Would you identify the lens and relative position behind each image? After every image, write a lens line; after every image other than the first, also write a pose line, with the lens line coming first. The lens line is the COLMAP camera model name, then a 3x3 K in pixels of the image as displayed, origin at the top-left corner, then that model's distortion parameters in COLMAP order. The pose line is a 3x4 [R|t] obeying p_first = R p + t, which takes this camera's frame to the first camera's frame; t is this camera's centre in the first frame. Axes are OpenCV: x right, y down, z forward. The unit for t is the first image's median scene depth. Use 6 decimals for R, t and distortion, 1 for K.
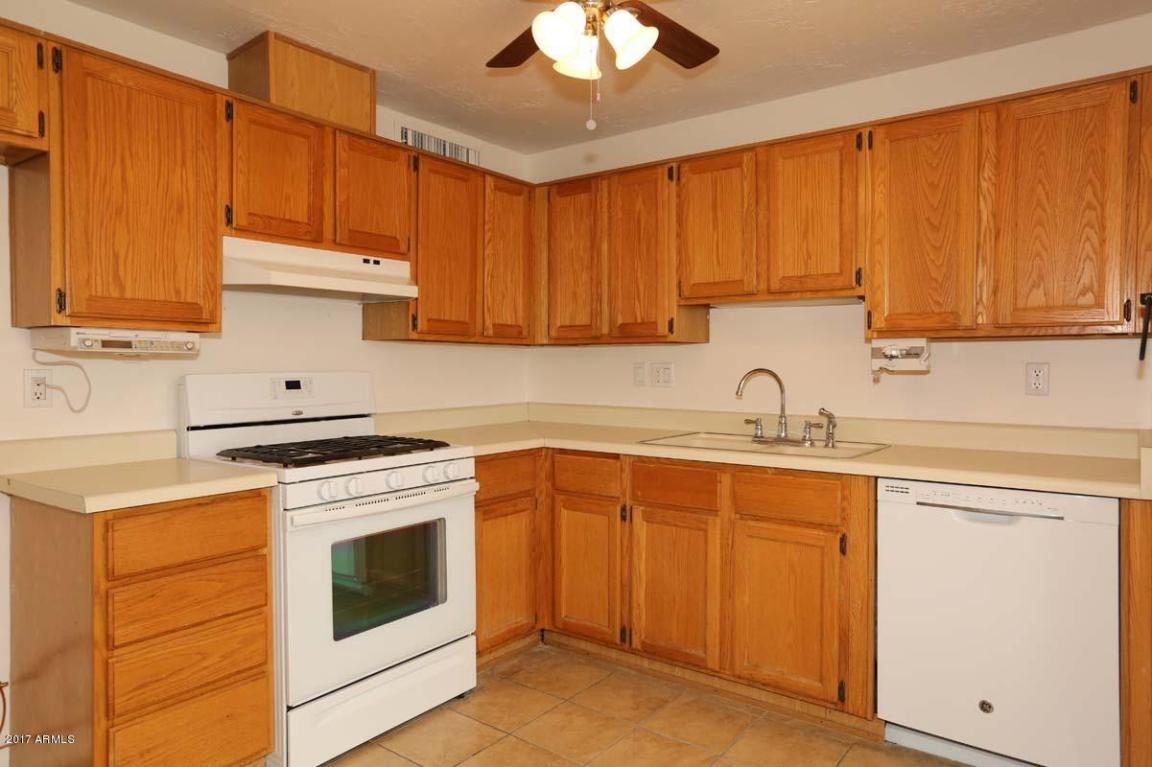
lens RADIAL K [[730.1, 0, 576.0], [0, 730.1, 383.5], [0, 0, 1]] dist [-0.037862, 0.043101]
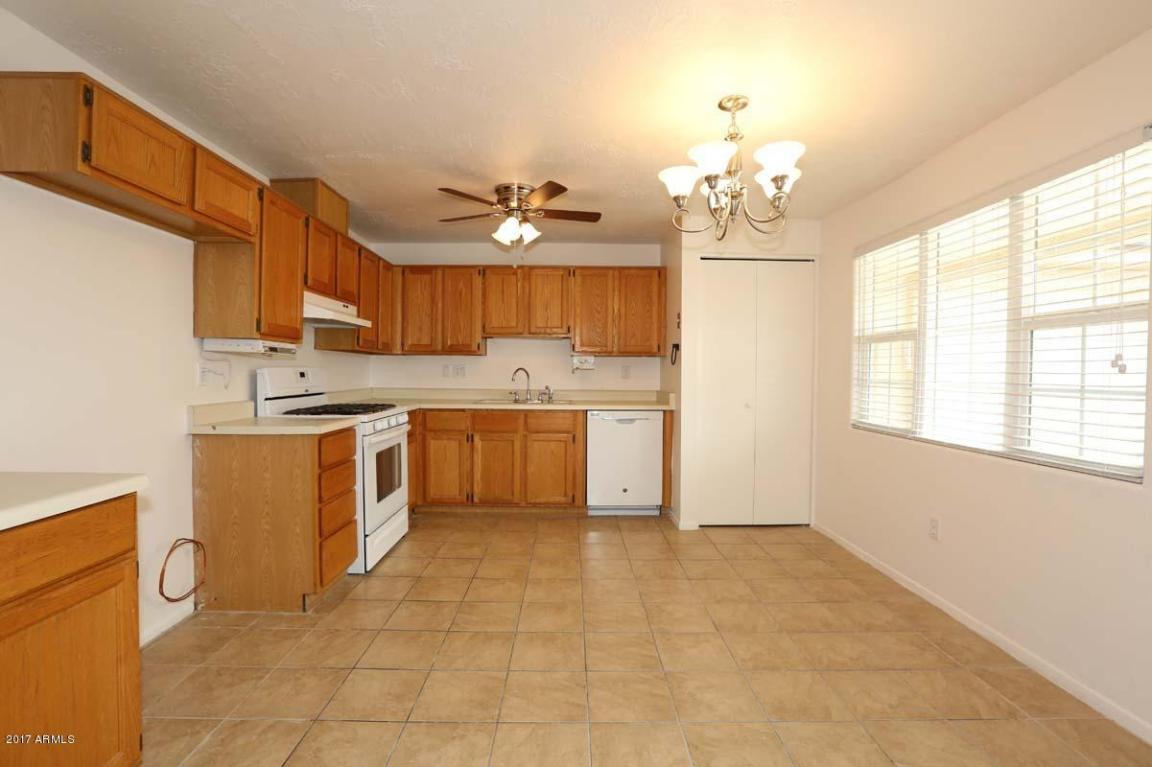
lens RADIAL K [[525.4, 0, 576.0], [0, 525.4, 383.5], [0, 0, 1]] dist [-0.069520, 0.030349]
pose [[0.789257, -0.008760, 0.614001, -0.644712], [0.009731, 0.999951, 0.001758, 0.027816], [-0.613986, 0.004587, 0.789303, -0.370593]]
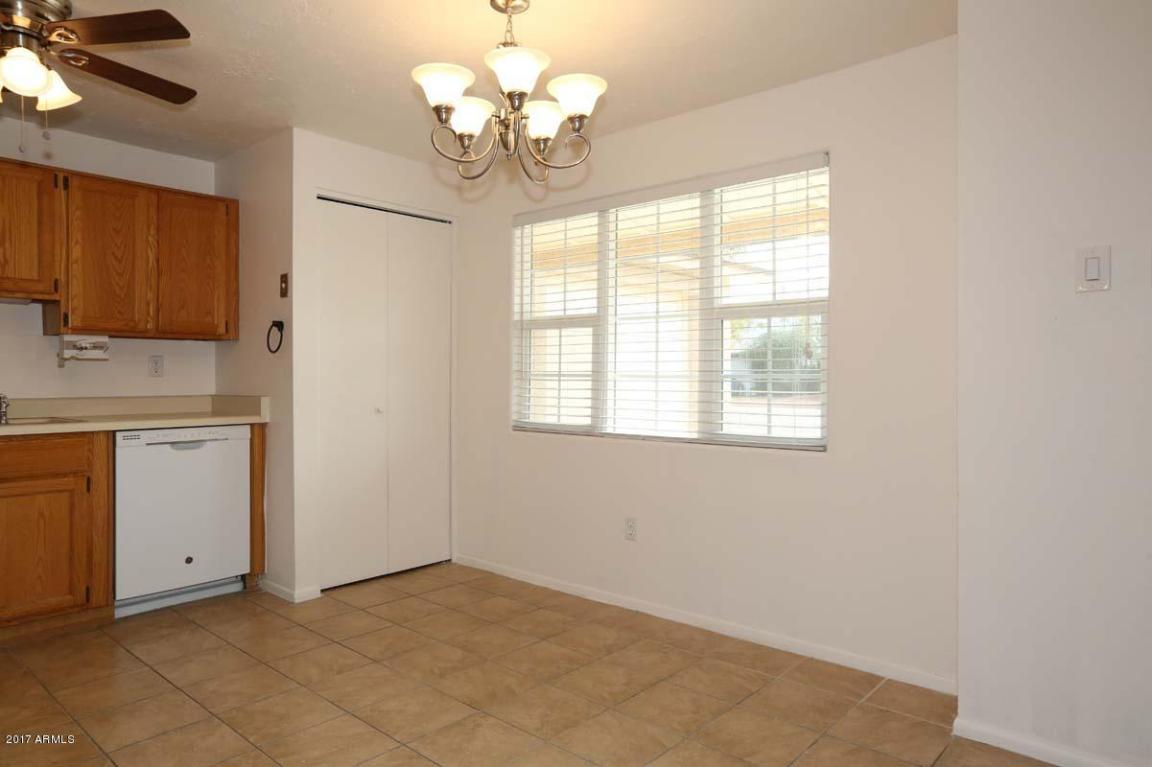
lens RADIAL K [[730.1, 0, 576.0], [0, 730.1, 383.5], [0, 0, 1]] dist [-0.037862, 0.043101]
pose [[0.077116, -0.010923, 0.996962, -0.816432], [0.026953, 0.999597, 0.008867, 0.040469], [-0.996658, 0.026187, 0.077379, -0.019271]]
